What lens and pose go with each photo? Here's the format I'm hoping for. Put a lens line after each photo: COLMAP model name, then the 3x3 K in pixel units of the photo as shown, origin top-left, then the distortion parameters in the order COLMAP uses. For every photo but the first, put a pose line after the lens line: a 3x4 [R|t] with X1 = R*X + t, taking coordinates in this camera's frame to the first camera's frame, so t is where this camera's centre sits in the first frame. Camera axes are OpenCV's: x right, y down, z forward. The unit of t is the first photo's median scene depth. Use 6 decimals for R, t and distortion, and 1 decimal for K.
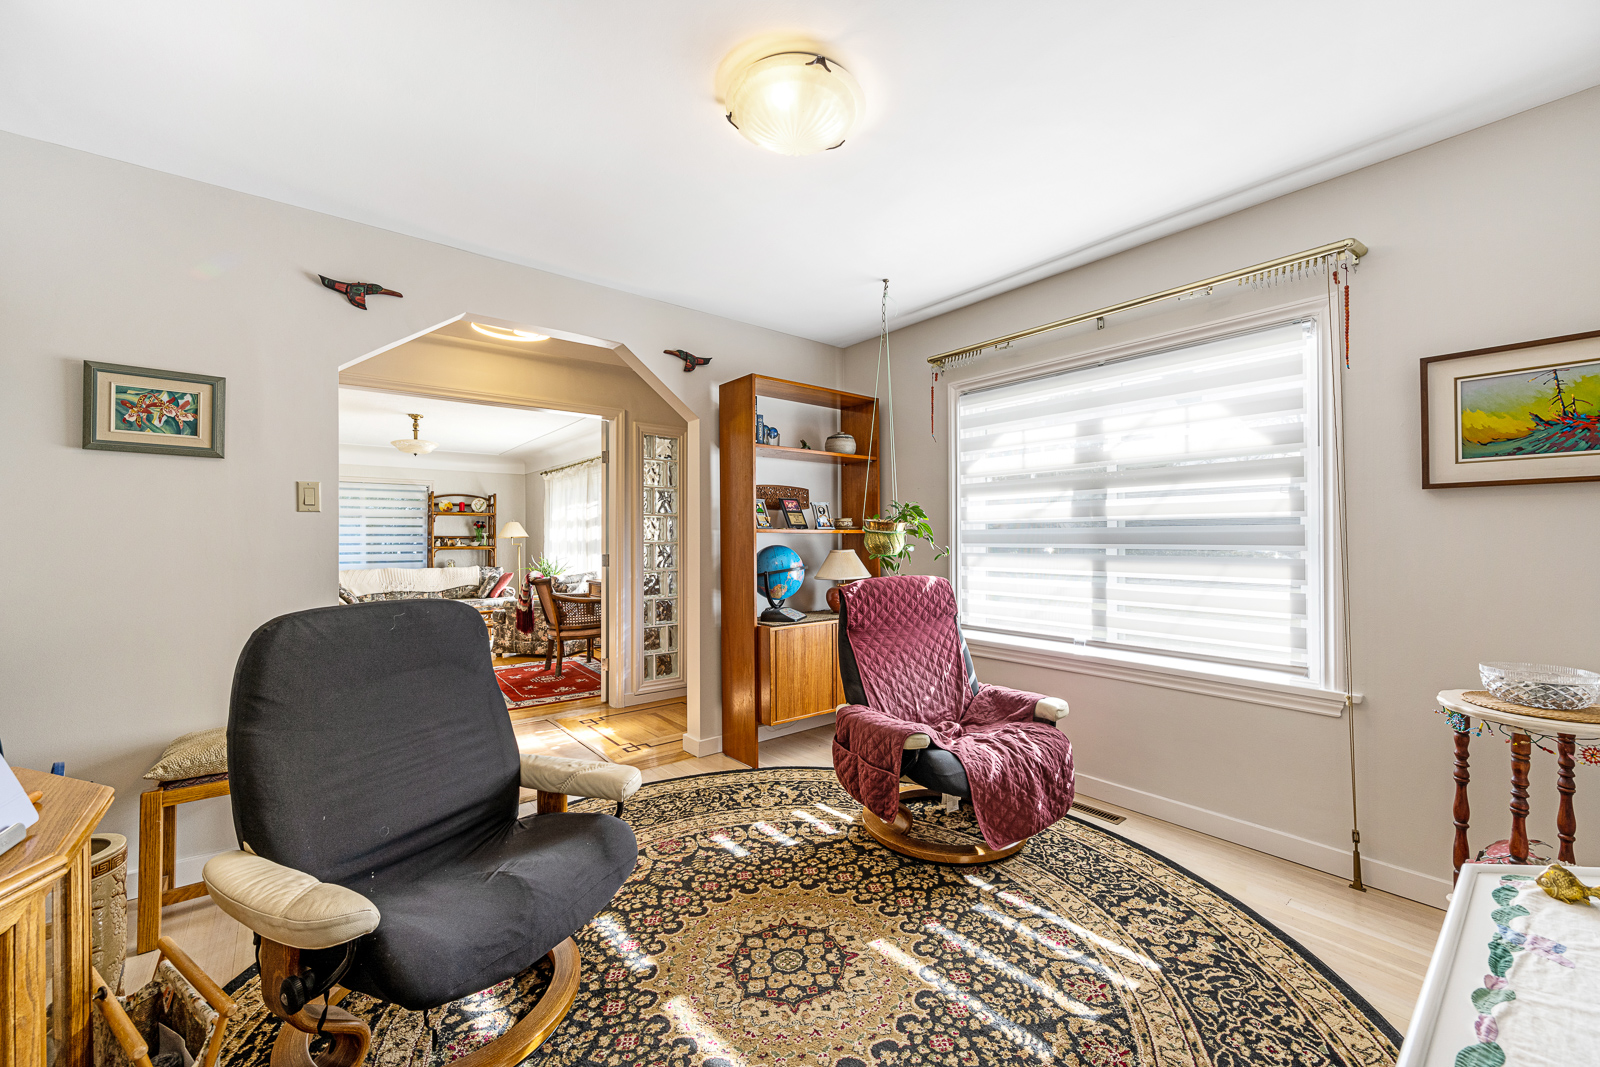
lens RADIAL K [[619.7, 0, 791.9], [0, 619.7, 529.6], [0, 0, 1]] dist [0.000329, 0.000016]
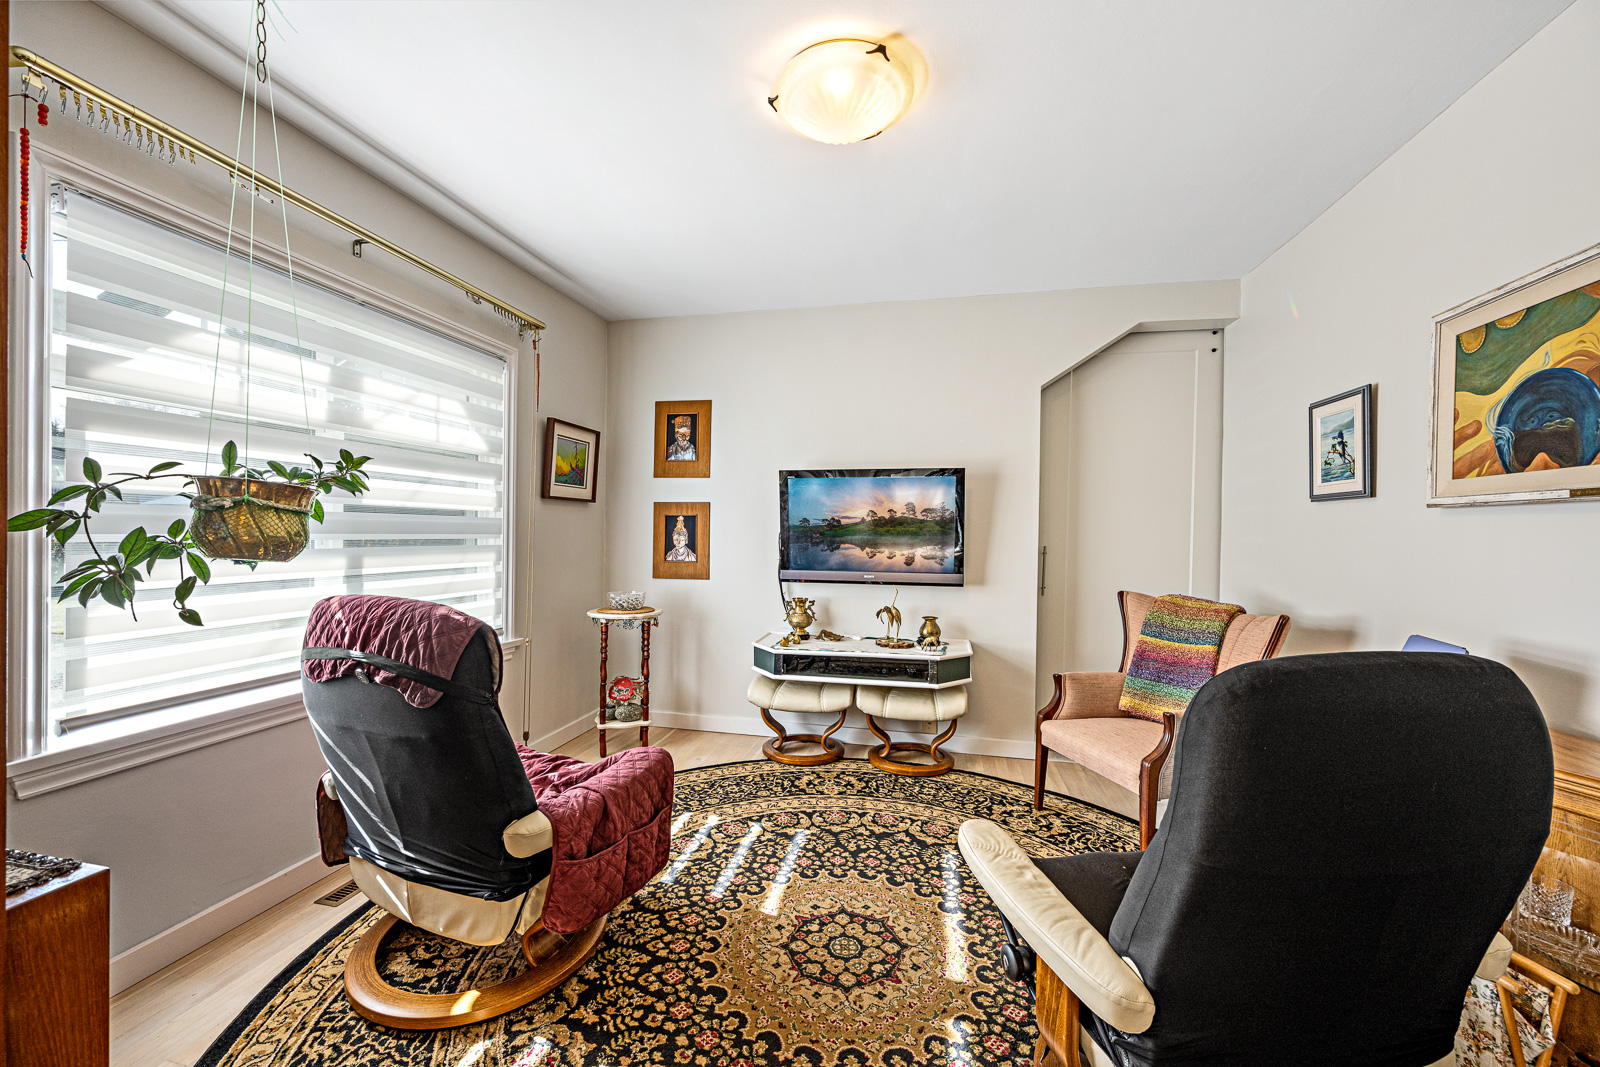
lens RADIAL K [[629.7, 0, 804.7], [0, 629.7, 533.3], [0, 0, 1]] dist [0.000873, 0.000433]
pose [[-0.623988, -0.009155, 0.781381, -0.614193], [-0.023885, 0.999688, -0.007362, 0.019209], [-0.781069, -0.023257, -0.624011, 1.369962]]
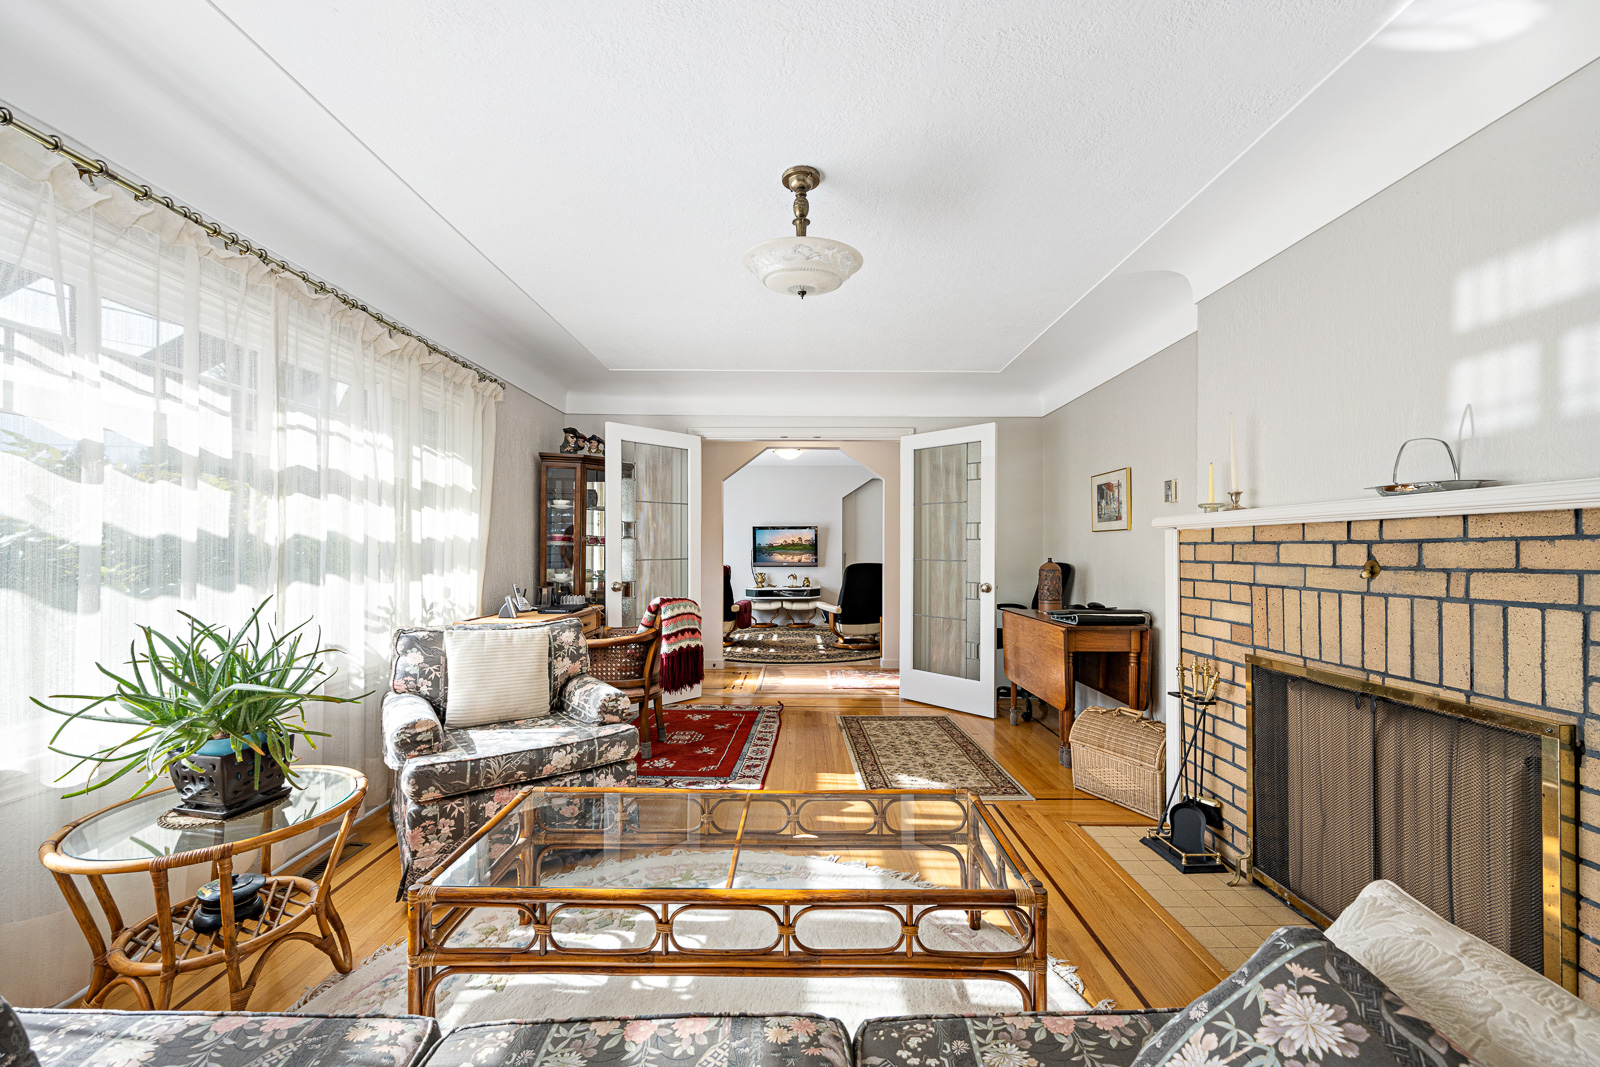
lens RADIAL K [[634.9, 0, 803.1], [0, 634.9, 549.3], [0, 0, 1]] dist [-0.000238, -0.000095]
pose [[-0.782492, 0.002695, 0.622655, -2.368058], [-0.009371, 0.999826, -0.016104, 0.076921], [-0.622590, -0.018436, -0.782331, 3.677632]]
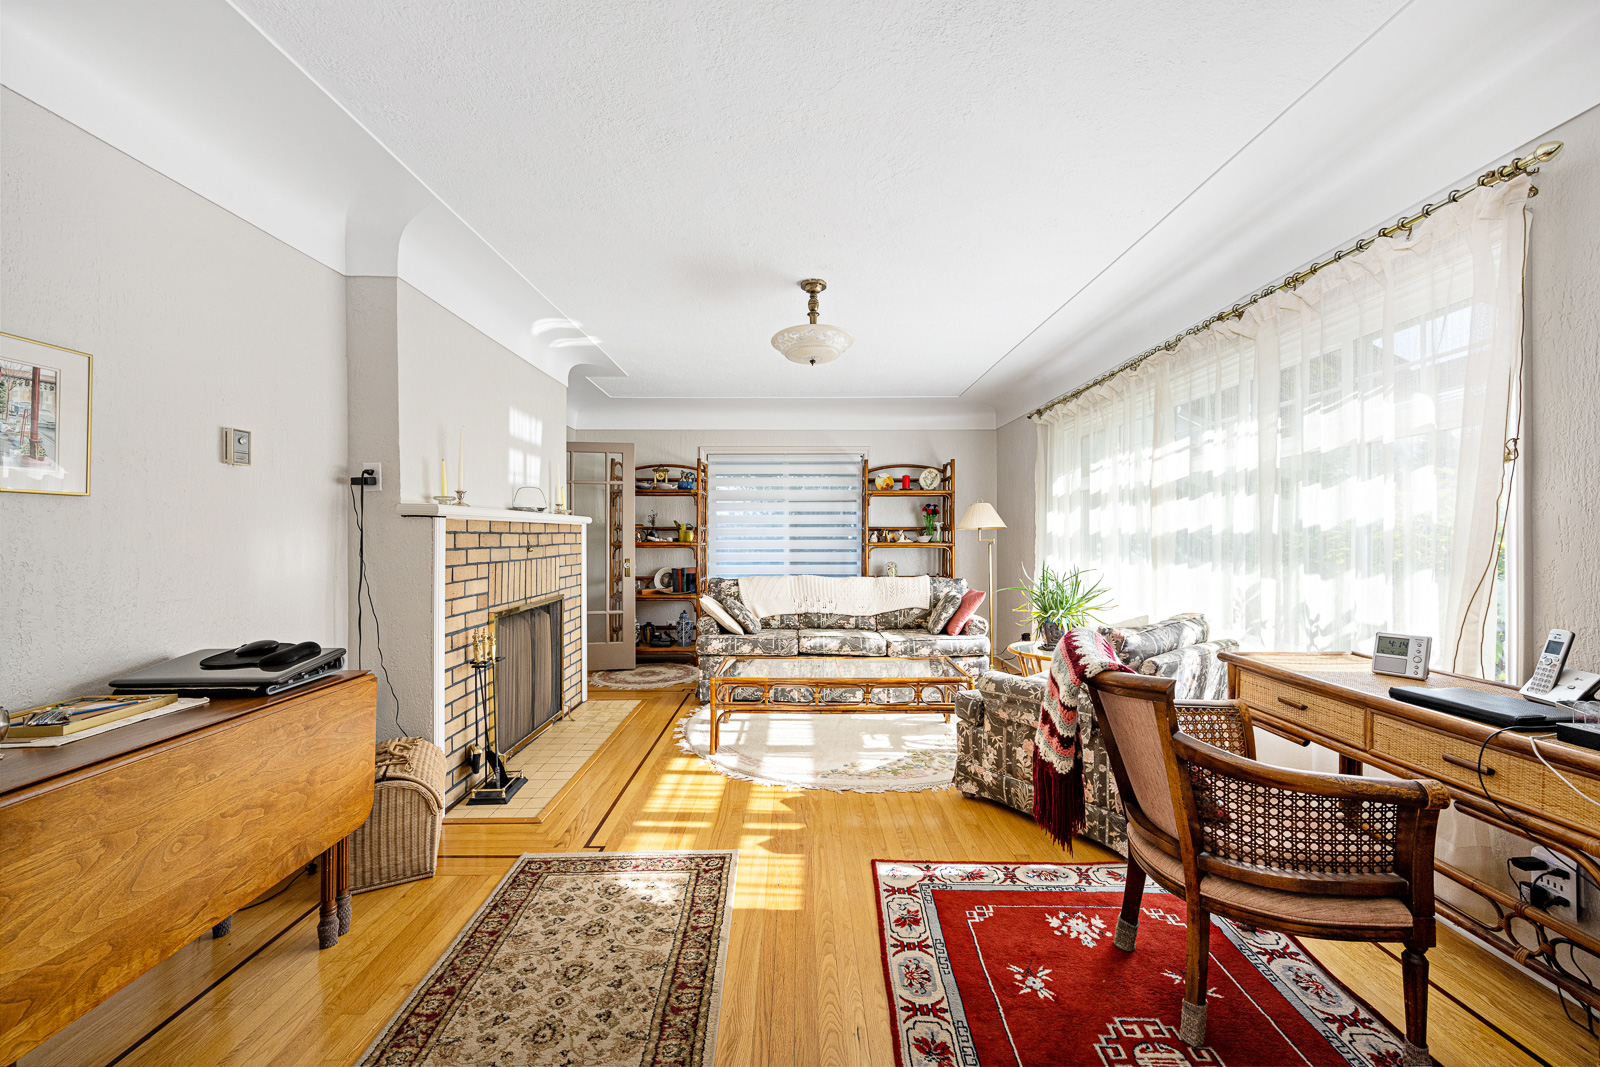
lens RADIAL K [[634.9, 0, 803.1], [0, 634.9, 549.3], [0, 0, 1]] dist [-0.000238, -0.000095]
pose [[0.785445, 0.018502, -0.618655, -0.879335], [0.007279, 0.999208, 0.039123, 0.030562], [0.618889, -0.035232, 0.784688, 1.762140]]
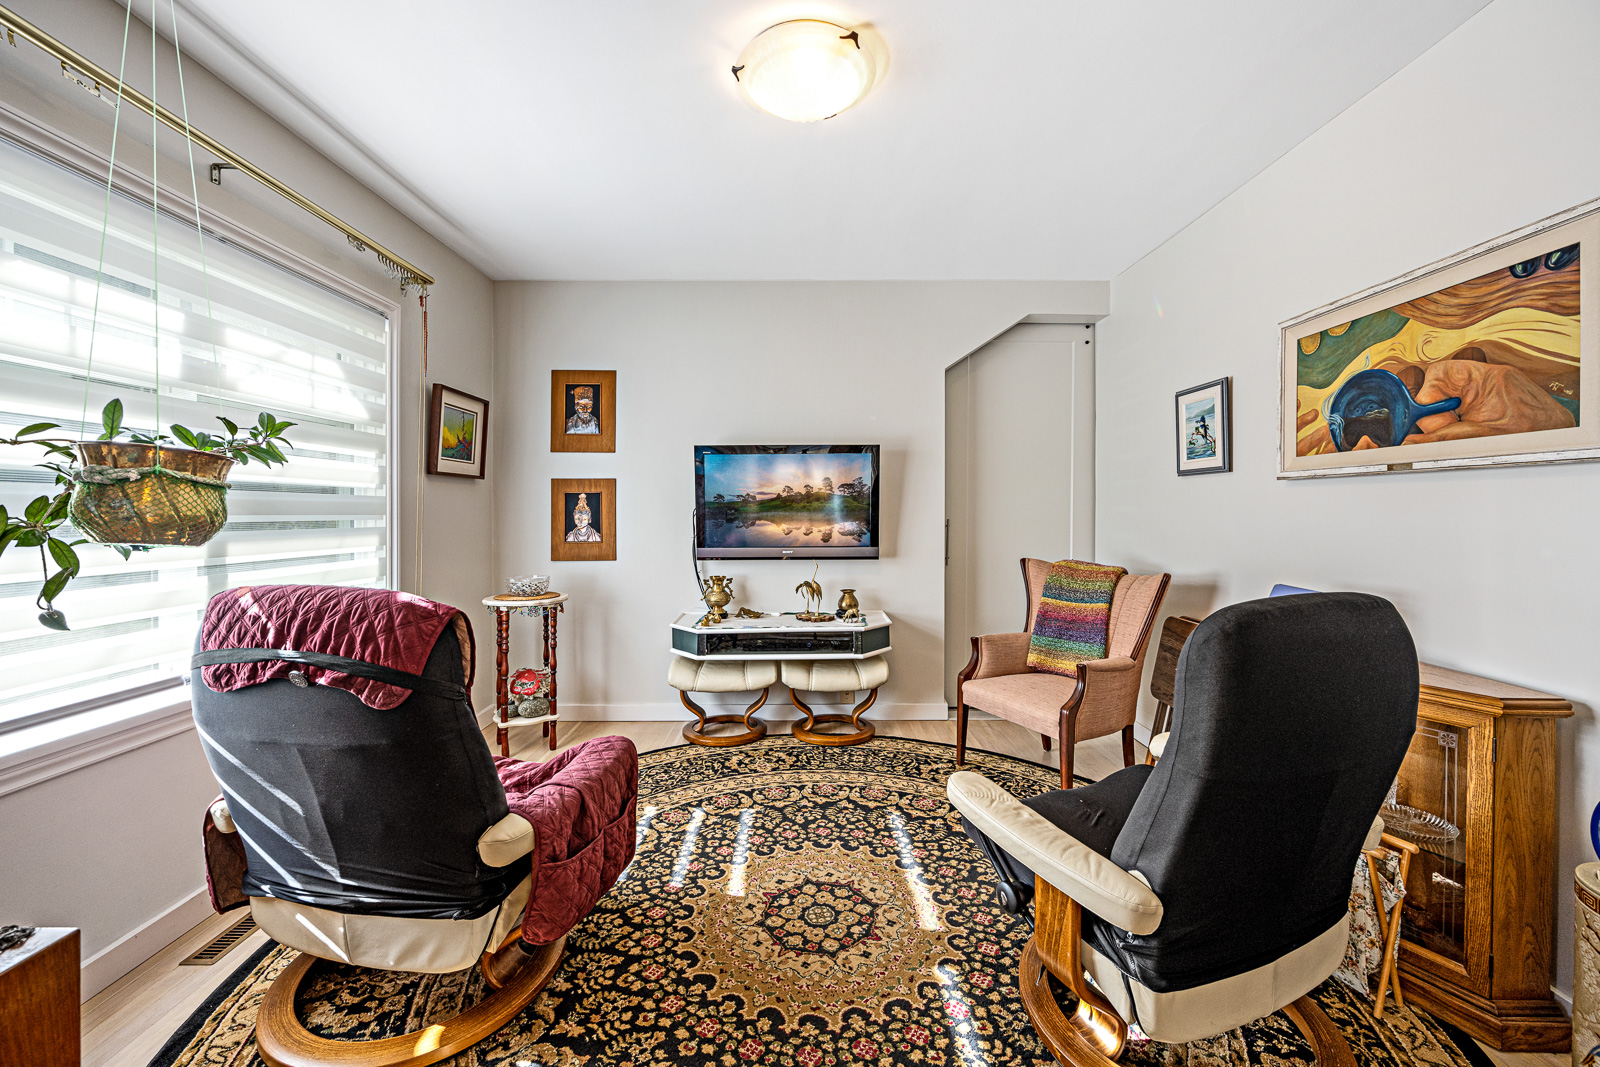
lens RADIAL K [[639.1, 0, 808.1], [0, 639.1, 510.4], [0, 0, 1]] dist [0.000568, 0.000503]
pose [[-0.783997, 0.002442, 0.620760, -0.522291], [-0.007893, 0.999872, -0.013903, 0.028863], [-0.620715, -0.015800, -0.783877, 1.484166]]
